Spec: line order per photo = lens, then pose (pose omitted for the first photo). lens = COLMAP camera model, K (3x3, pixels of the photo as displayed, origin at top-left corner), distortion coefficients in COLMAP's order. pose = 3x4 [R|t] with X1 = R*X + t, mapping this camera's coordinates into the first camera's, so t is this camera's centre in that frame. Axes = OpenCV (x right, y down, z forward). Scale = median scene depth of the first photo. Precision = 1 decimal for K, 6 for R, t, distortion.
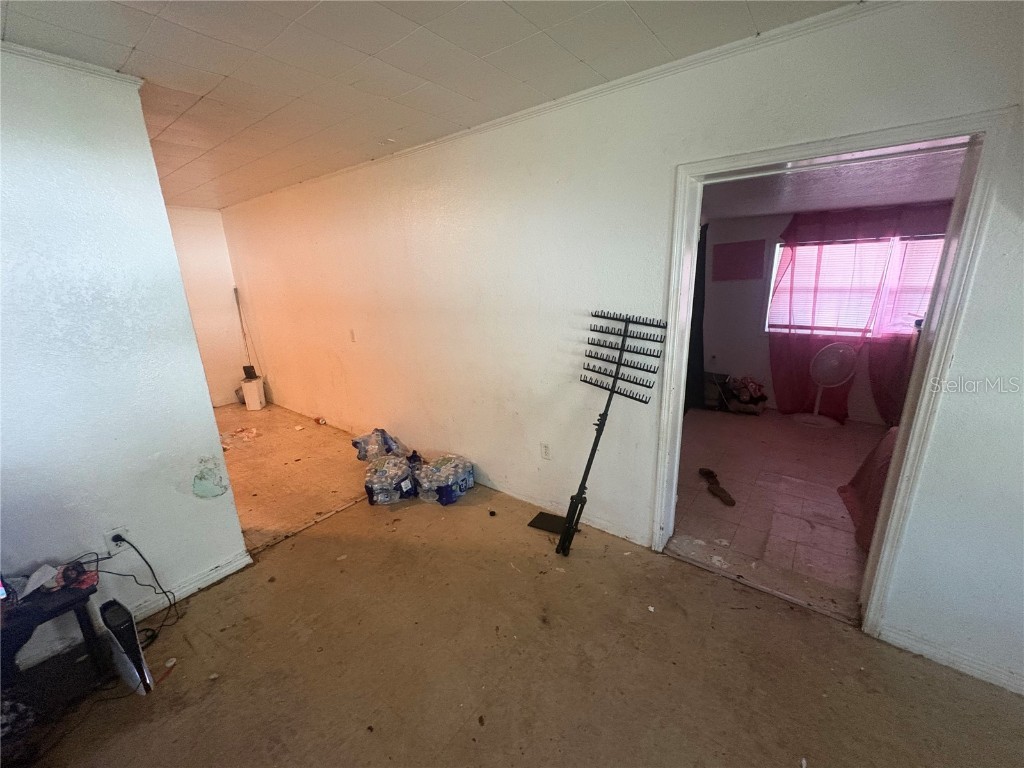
lens RADIAL K [[406.8, 0, 511.9], [0, 406.8, 382.0], [0, 0, 1]] dist [-0.002491, -0.000016]
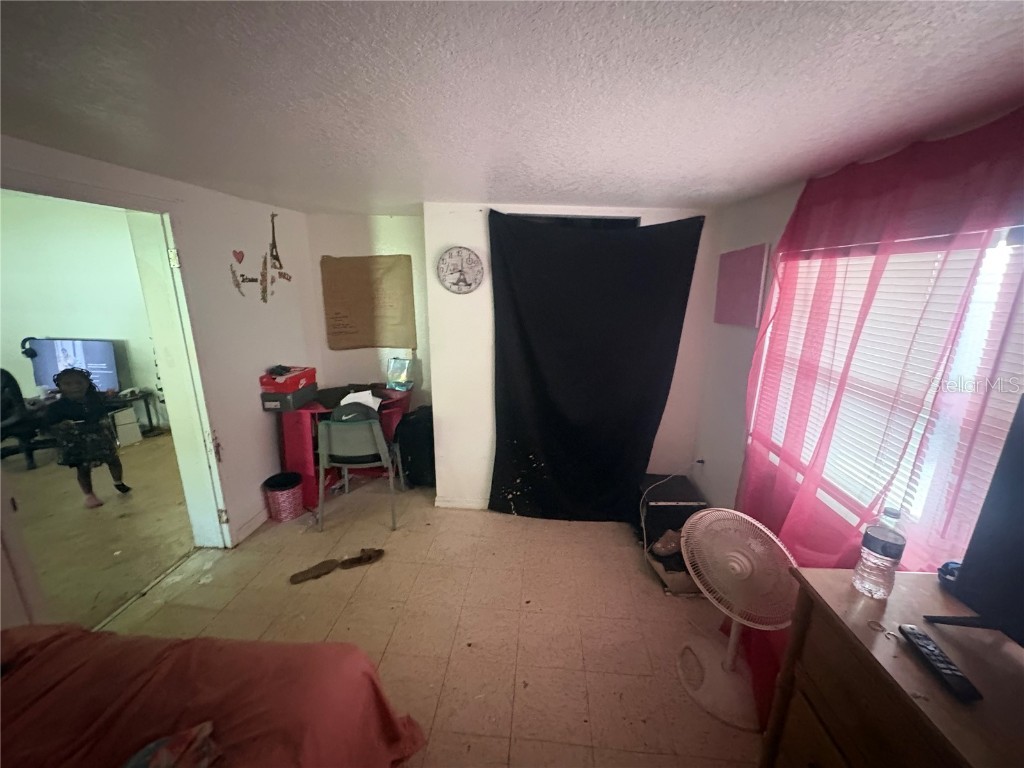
lens RADIAL K [[406.6, 0, 509.2], [0, 406.6, 385.0], [0, 0, 1]] dist [0.000734, 0.000175]
pose [[0.534780, 0.227332, -0.813837, 0.901075], [-0.217107, 0.967763, 0.127666, -0.201628], [0.816624, 0.108417, 0.566896, 0.544544]]
